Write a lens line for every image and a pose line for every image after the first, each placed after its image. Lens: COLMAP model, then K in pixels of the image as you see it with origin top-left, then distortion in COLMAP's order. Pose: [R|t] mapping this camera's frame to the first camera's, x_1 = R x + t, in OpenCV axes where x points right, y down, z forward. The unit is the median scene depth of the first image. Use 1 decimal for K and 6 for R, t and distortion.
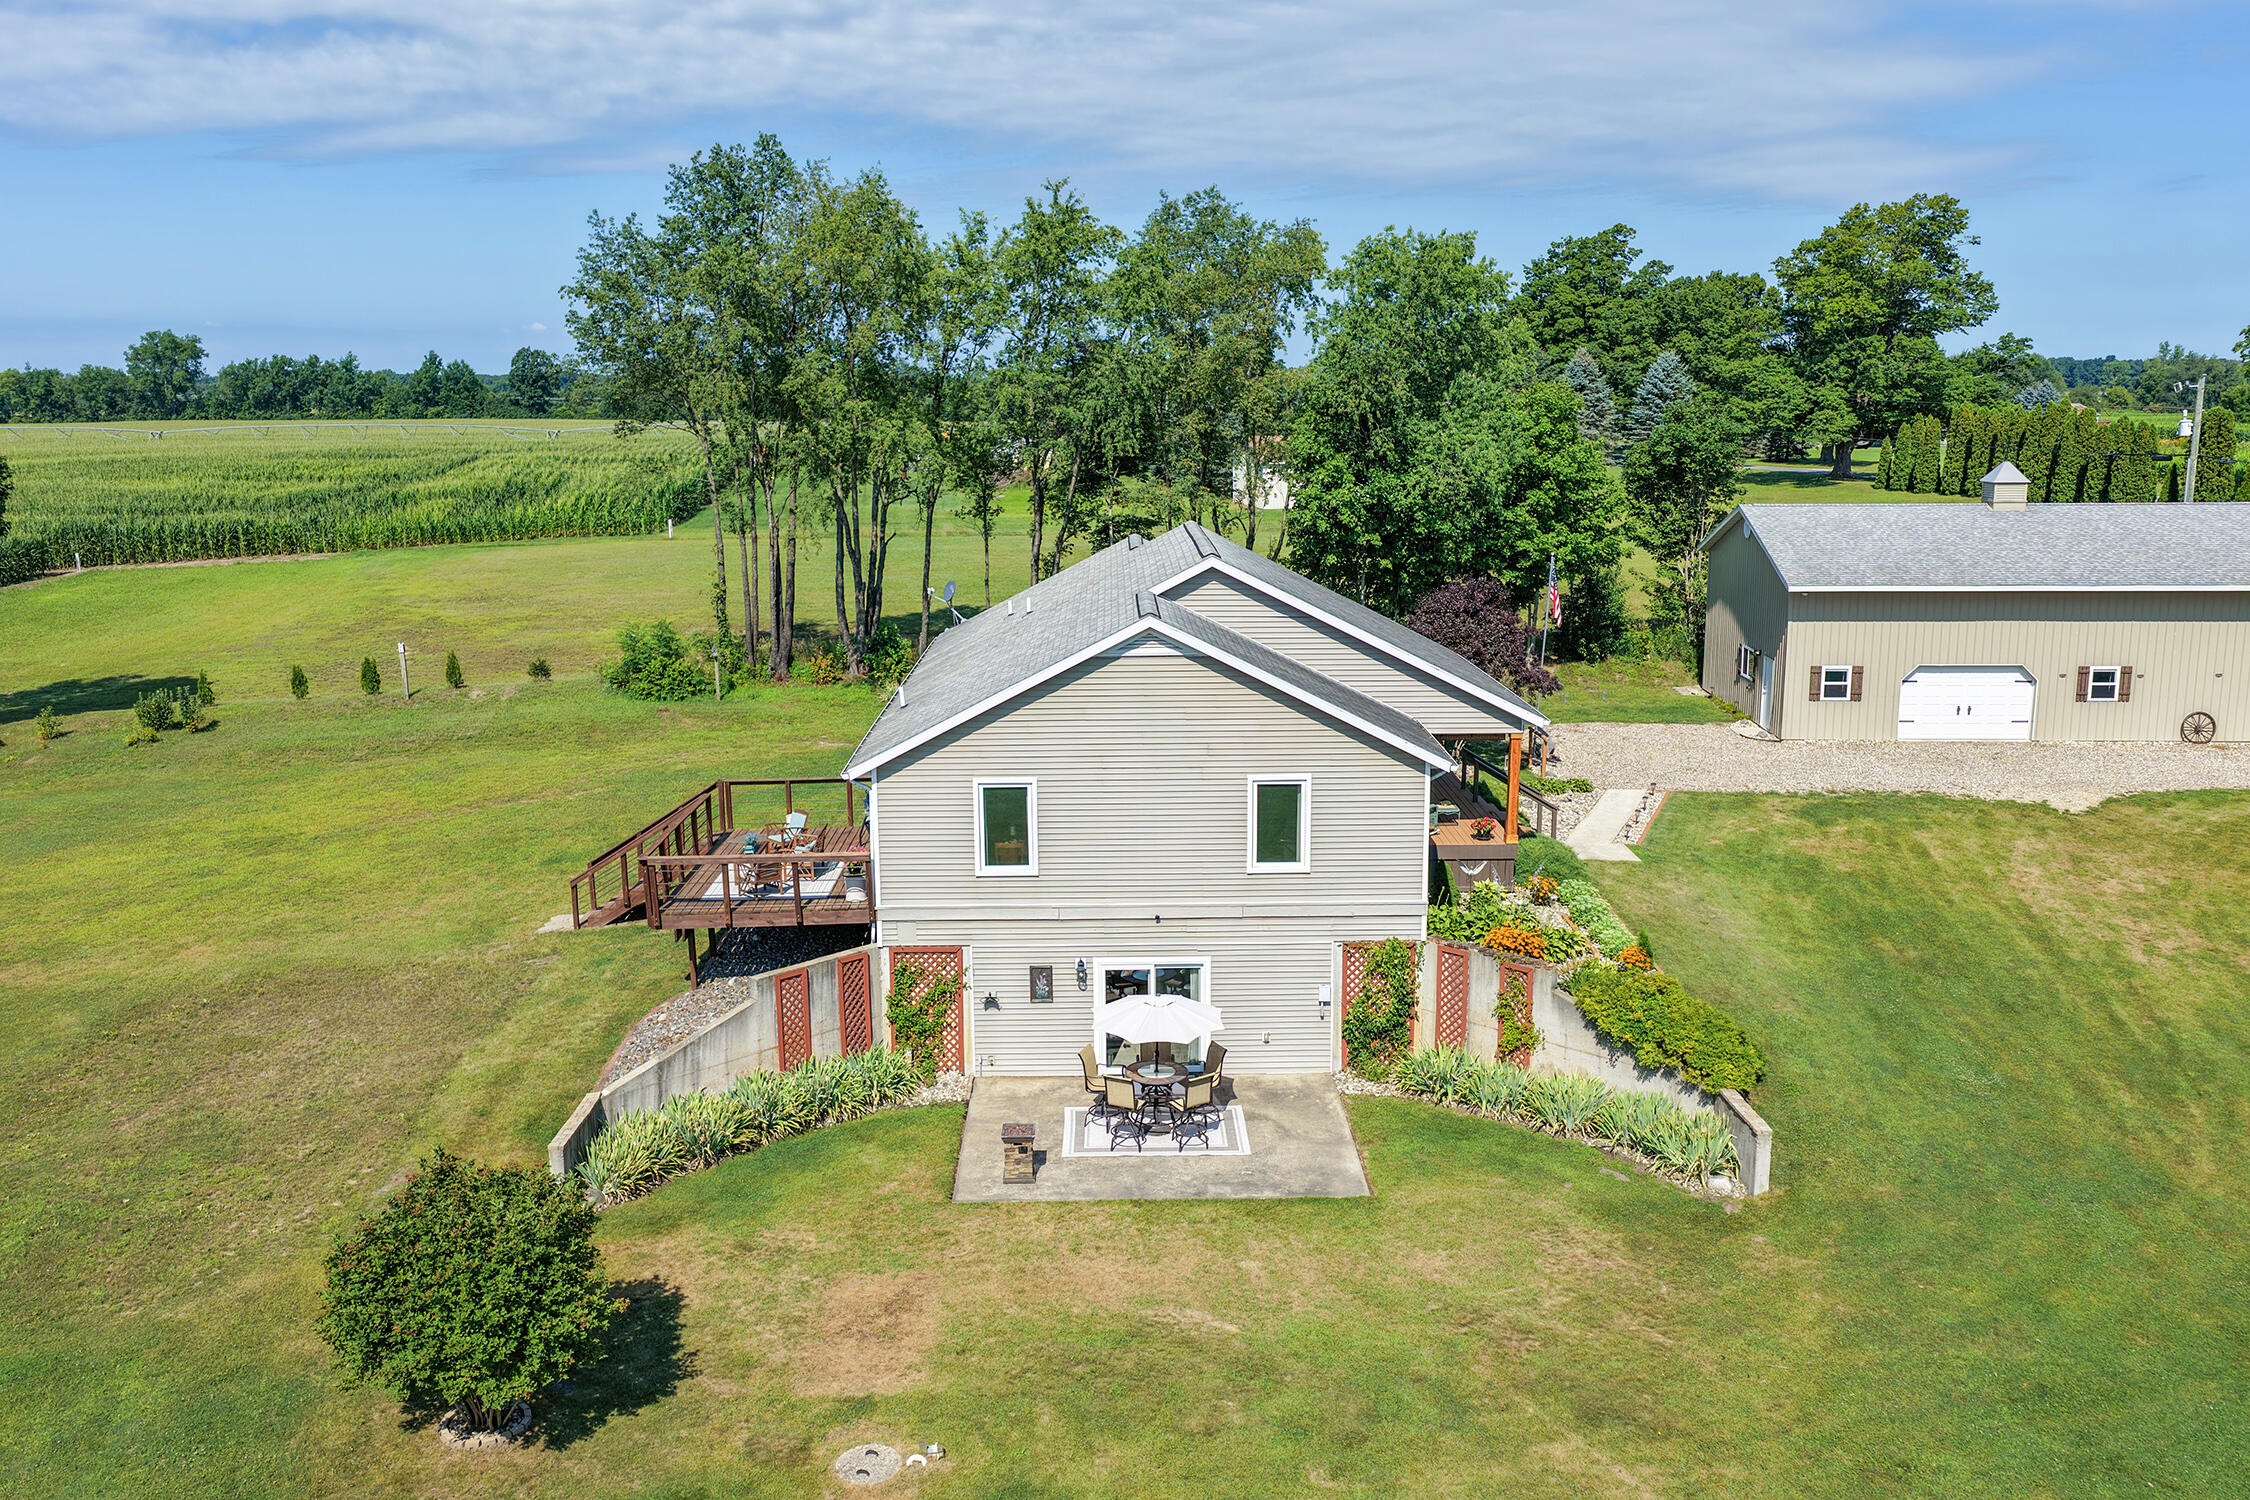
lens RADIAL K [[1908.8, 0, 1174.4], [0, 1908.8, 753.5], [0, 0, 1]] dist [0.000802, 0.015591]
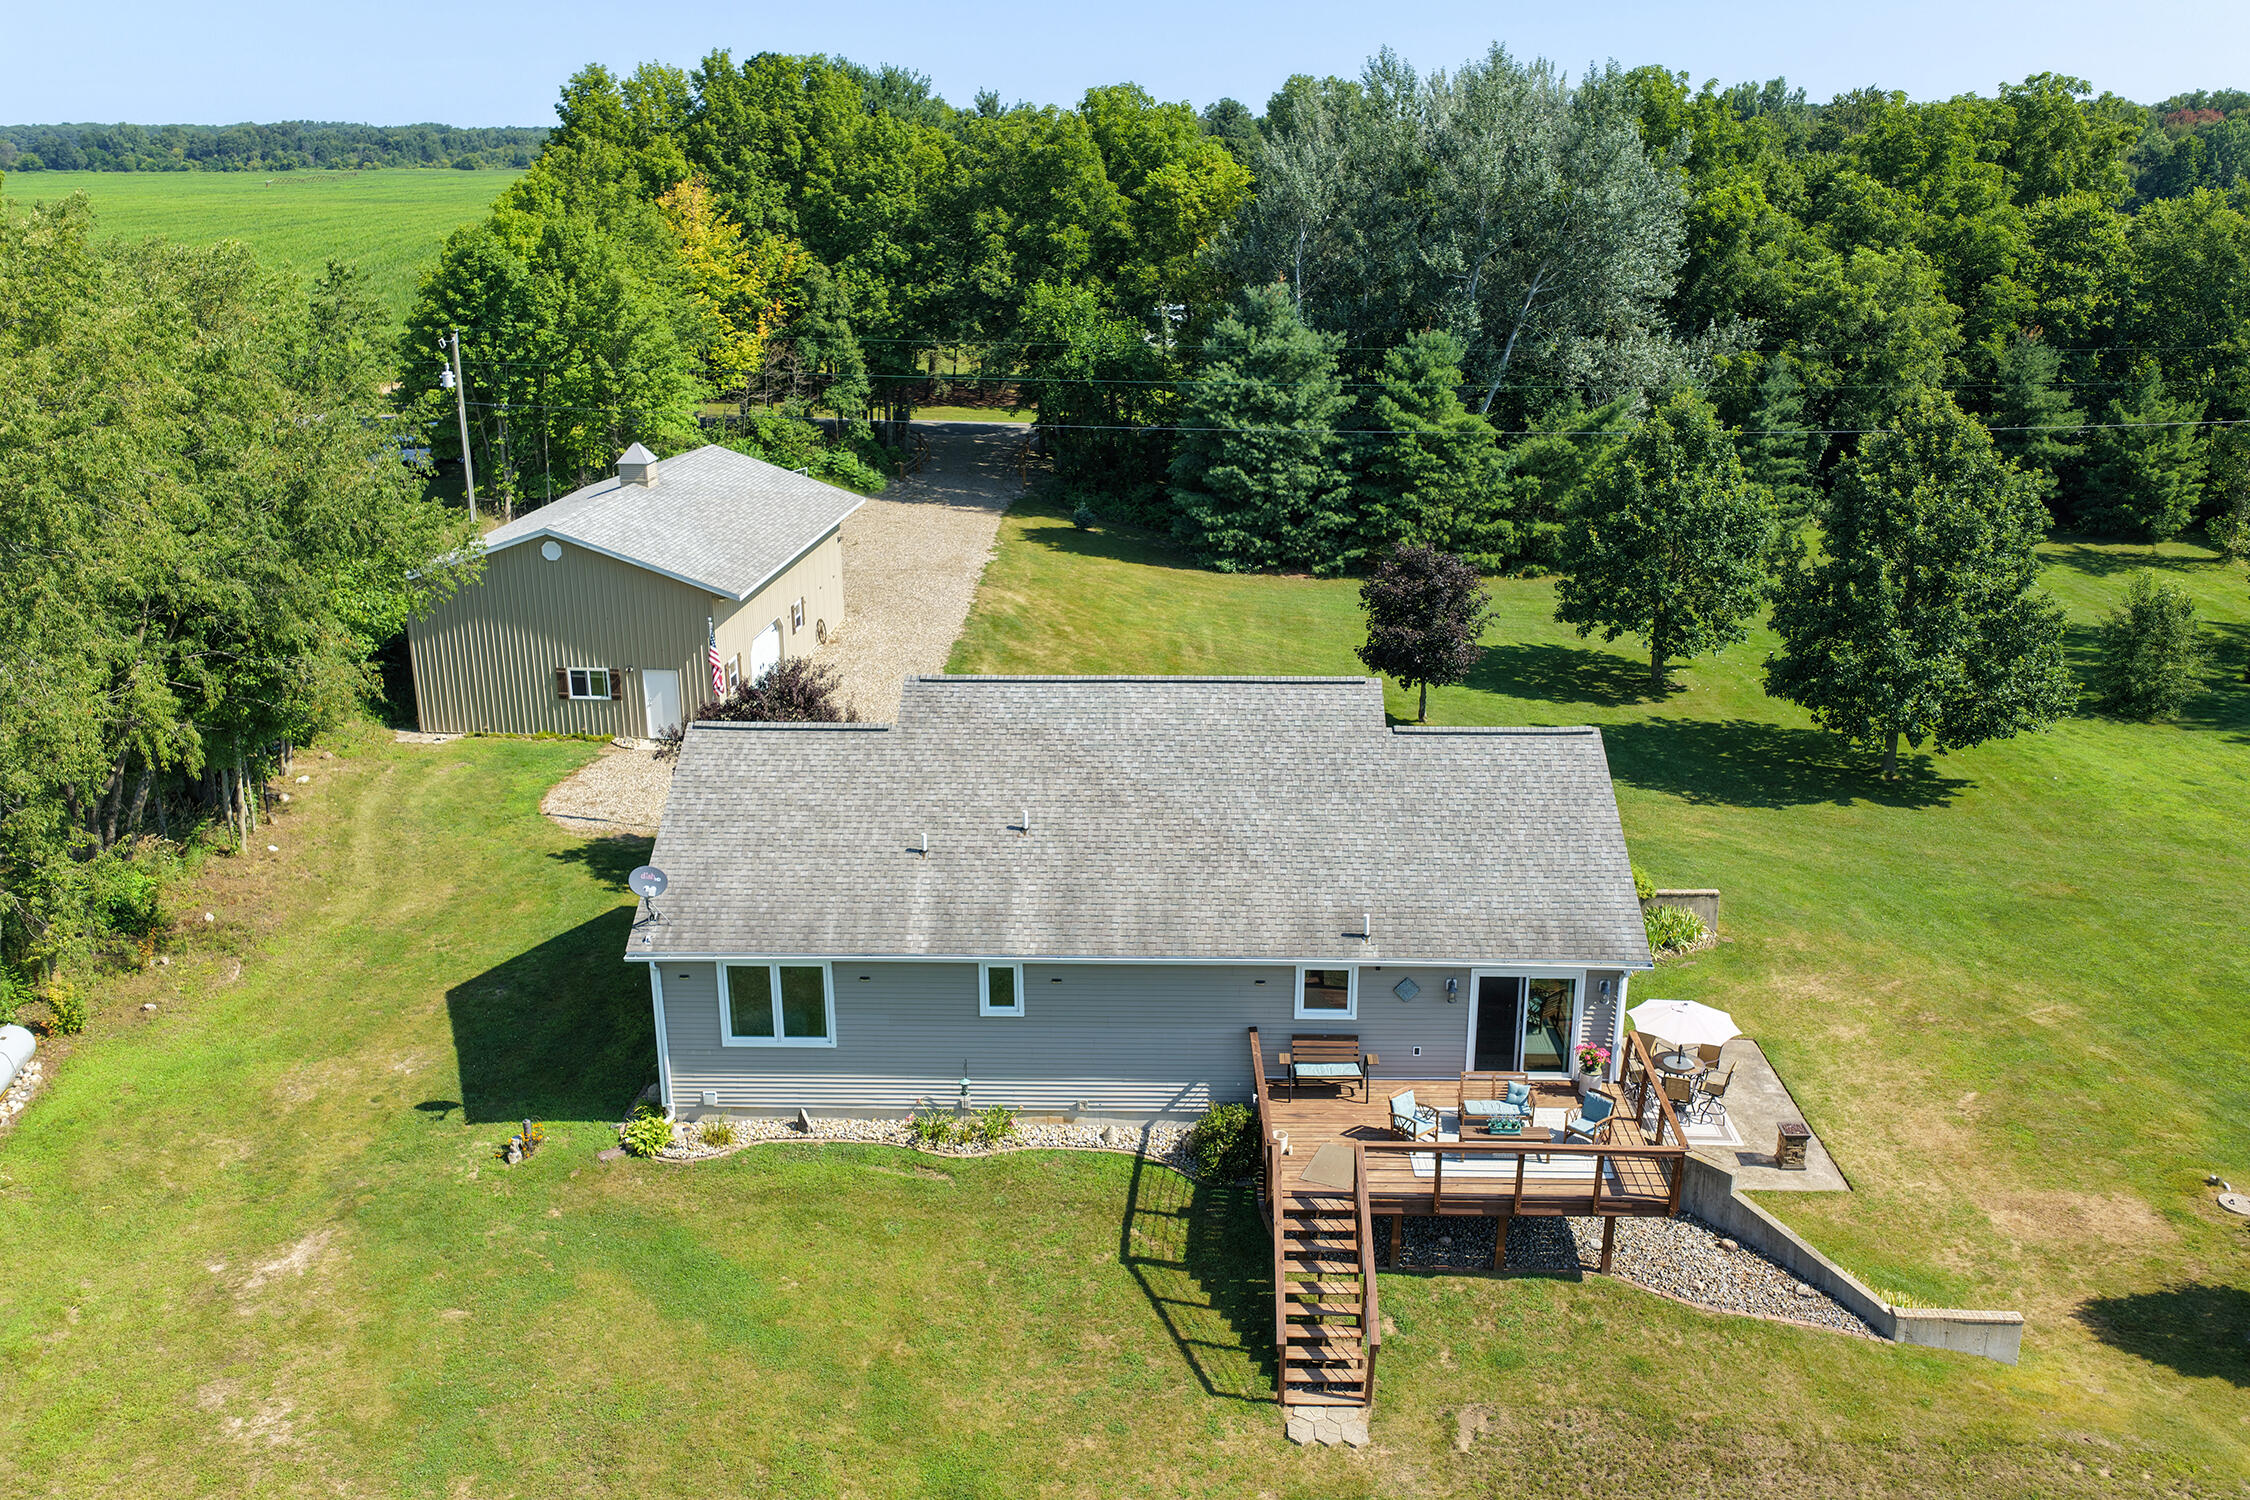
lens RADIAL K [[1908.8, 0, 1174.4], [0, 1908.8, 753.5], [0, 0, 1]] dist [0.000802, 0.015591]
pose [[0.028279, -0.300883, 0.953242, -1.063079], [0.197160, 0.936569, 0.289771, -0.414178], [-0.979963, 0.179746, 0.085807, 1.108284]]
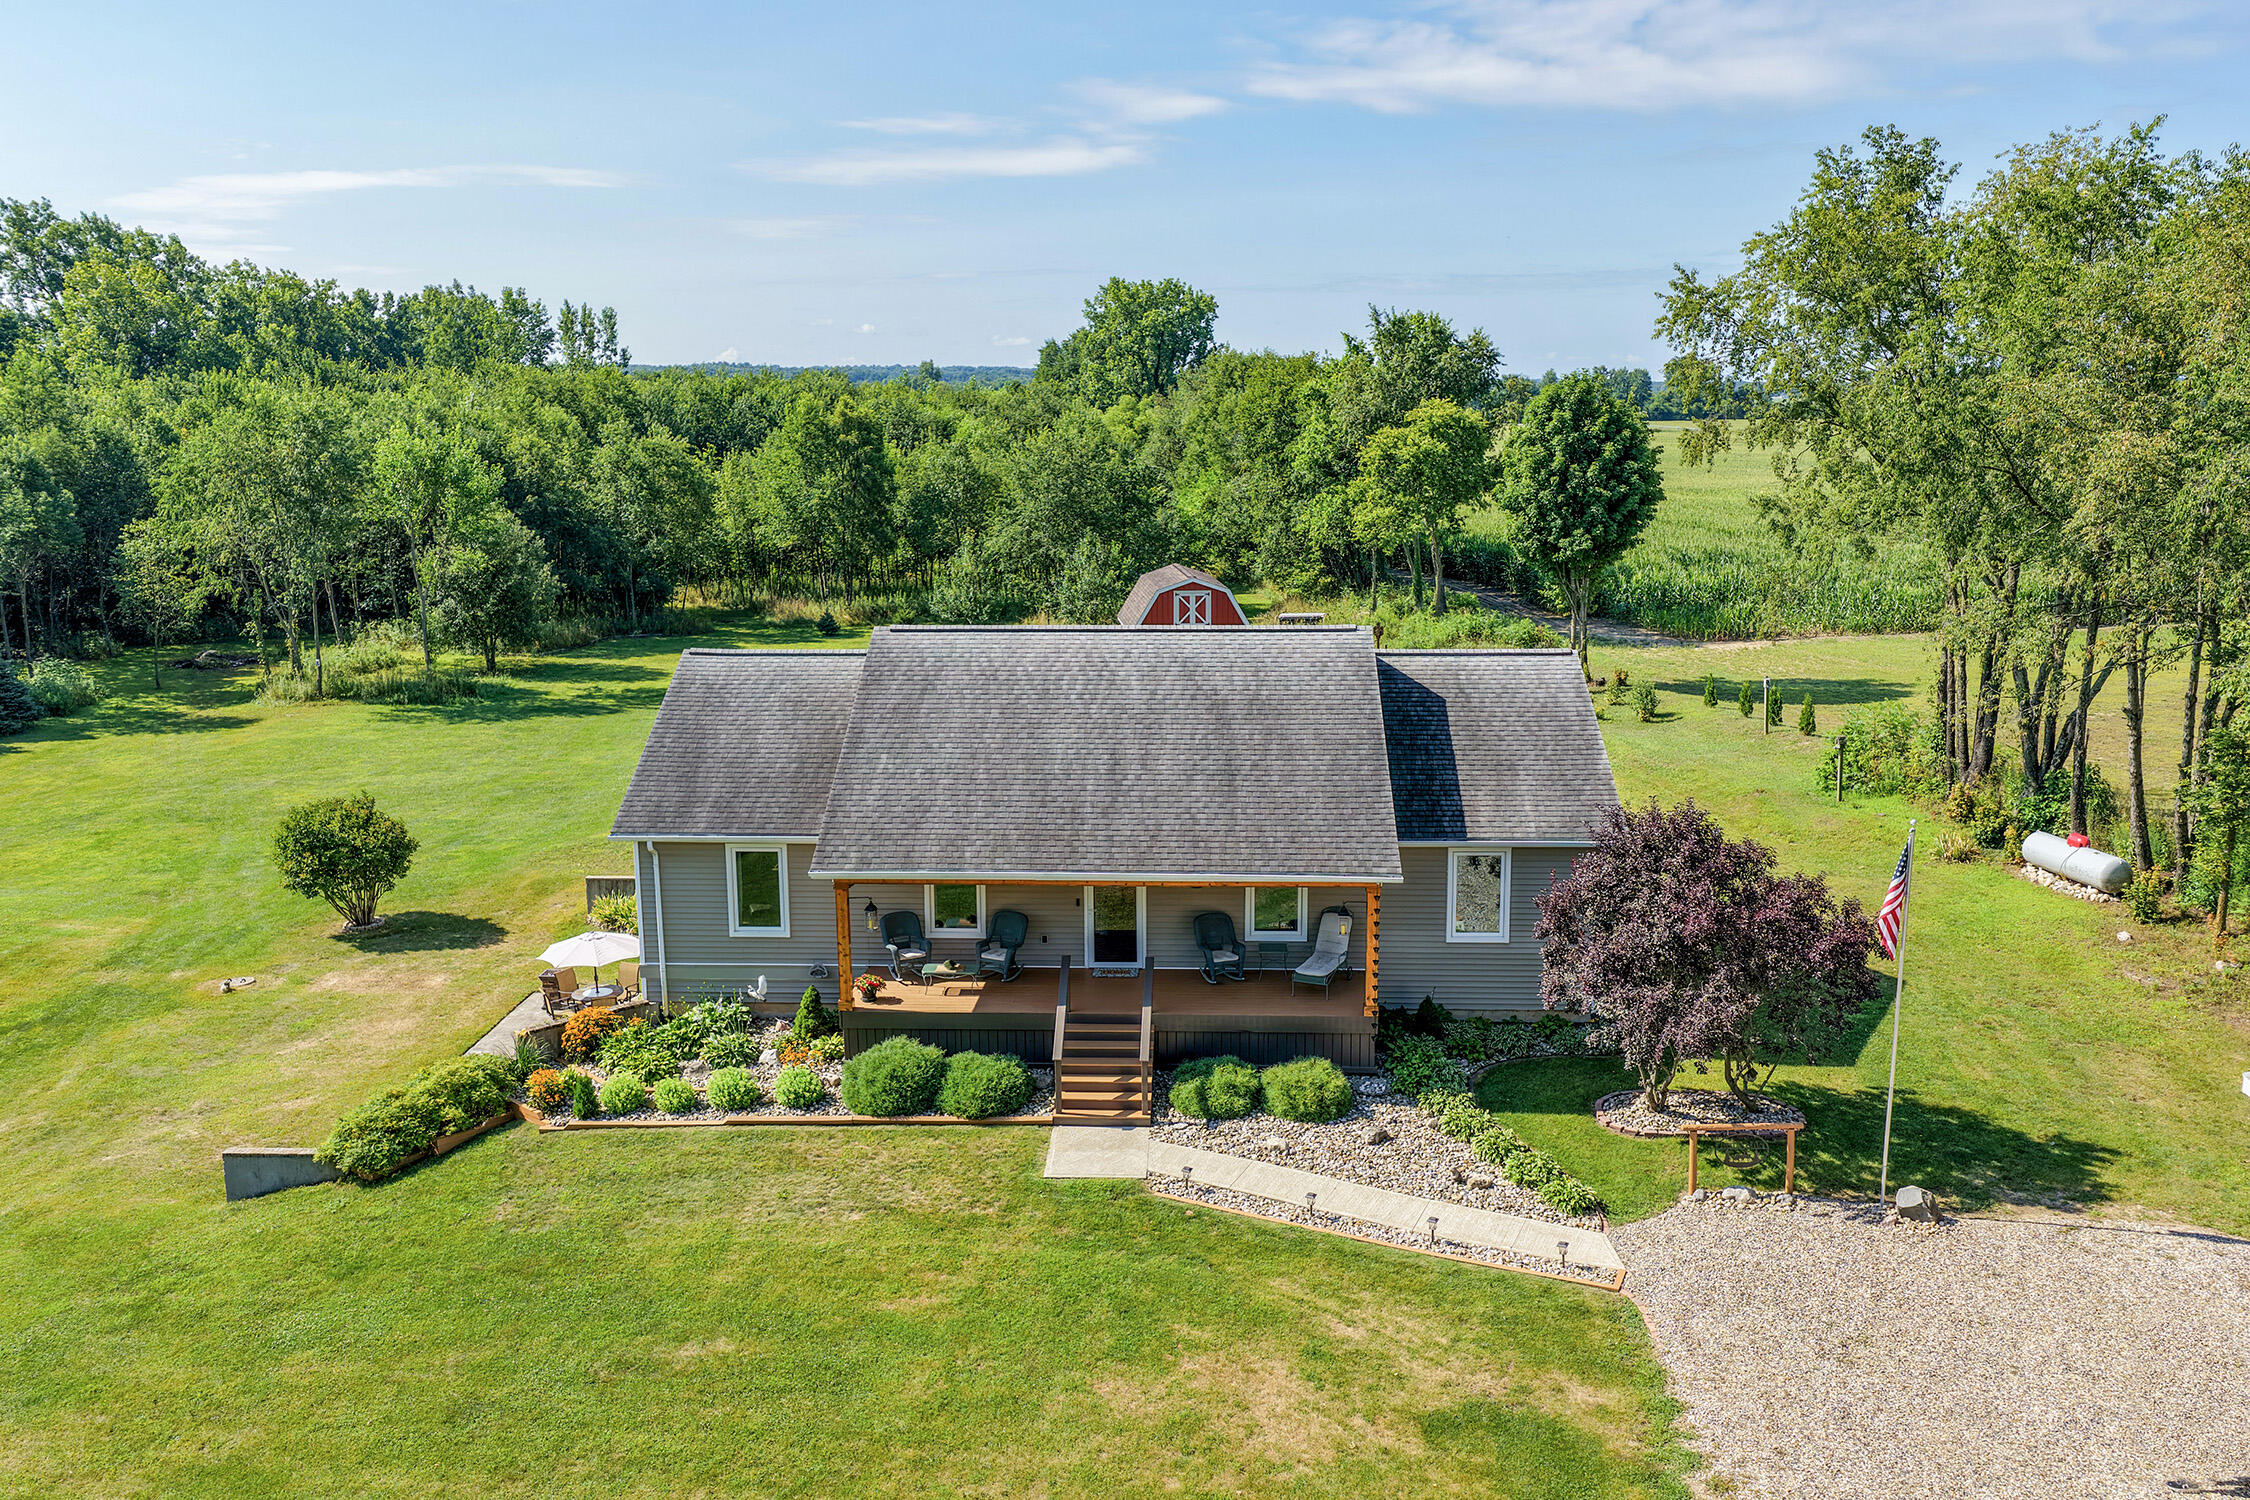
lens RADIAL K [[1878.4, 0, 1125.0], [0, 1878.4, 750.0], [0, 0, 1]] dist [-0.007873, -0.002212]
pose [[-0.075923, 0.192003, -0.978453, 1.105588], [-0.189690, 0.960584, 0.203216, -0.296720], [0.978904, 0.201032, -0.036509, 1.285659]]
